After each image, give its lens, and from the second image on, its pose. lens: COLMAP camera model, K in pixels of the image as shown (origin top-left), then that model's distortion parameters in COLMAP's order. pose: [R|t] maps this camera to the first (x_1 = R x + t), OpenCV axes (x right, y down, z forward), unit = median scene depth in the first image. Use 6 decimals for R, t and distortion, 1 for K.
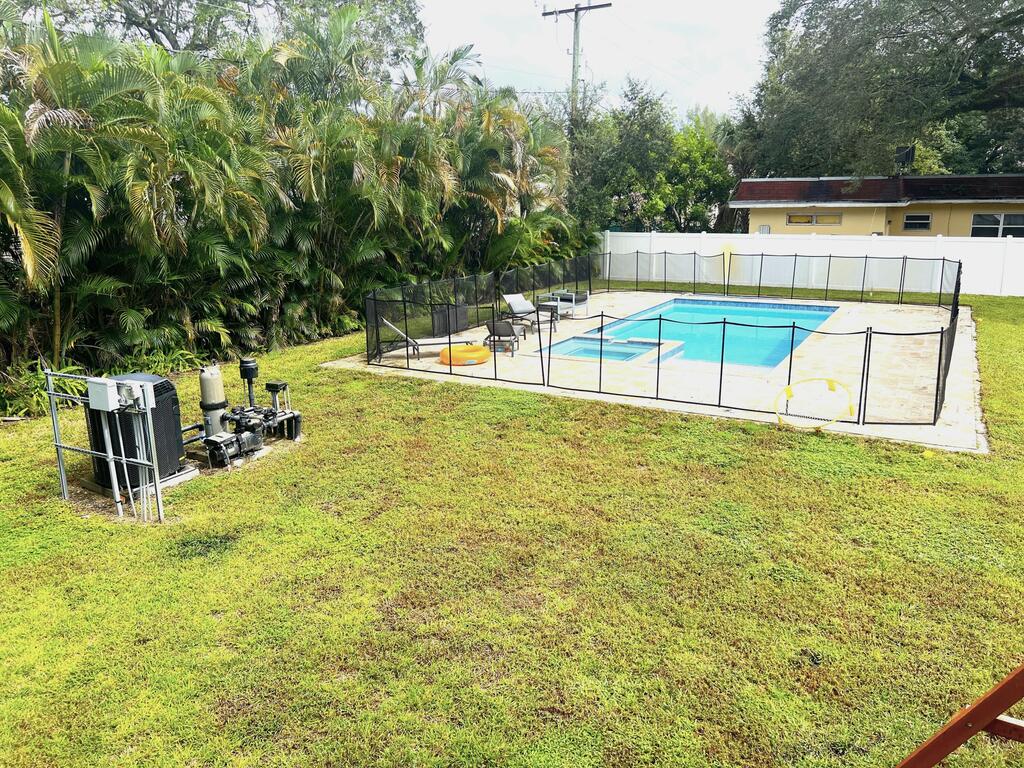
lens RADIAL K [[770.7, 0, 510.4], [0, 770.7, 387.4], [0, 0, 1]] dist [0.010640, -0.037597]
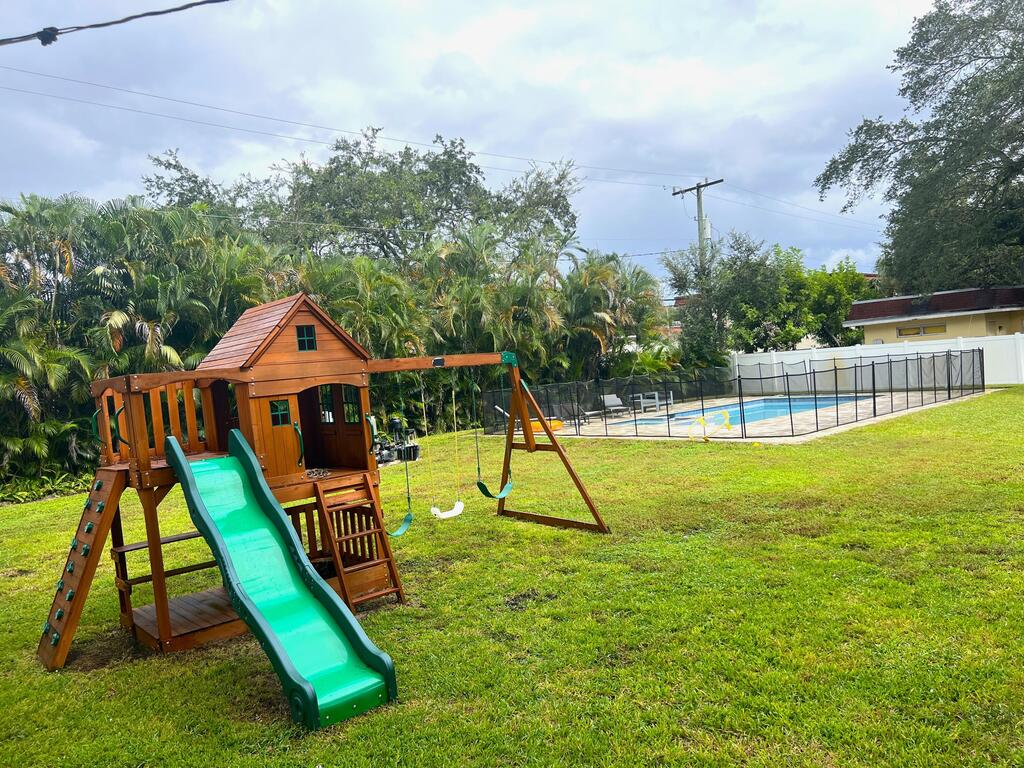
lens RADIAL K [[770.7, 0, 513.6], [0, 770.7, 382.8], [0, 0, 1]] dist [0.010640, -0.037597]
pose [[0.946200, -0.060024, -0.317966, 0.330511], [-0.006925, 0.978663, -0.205355, 0.166180], [0.323508, 0.196509, 0.925595, -0.394979]]
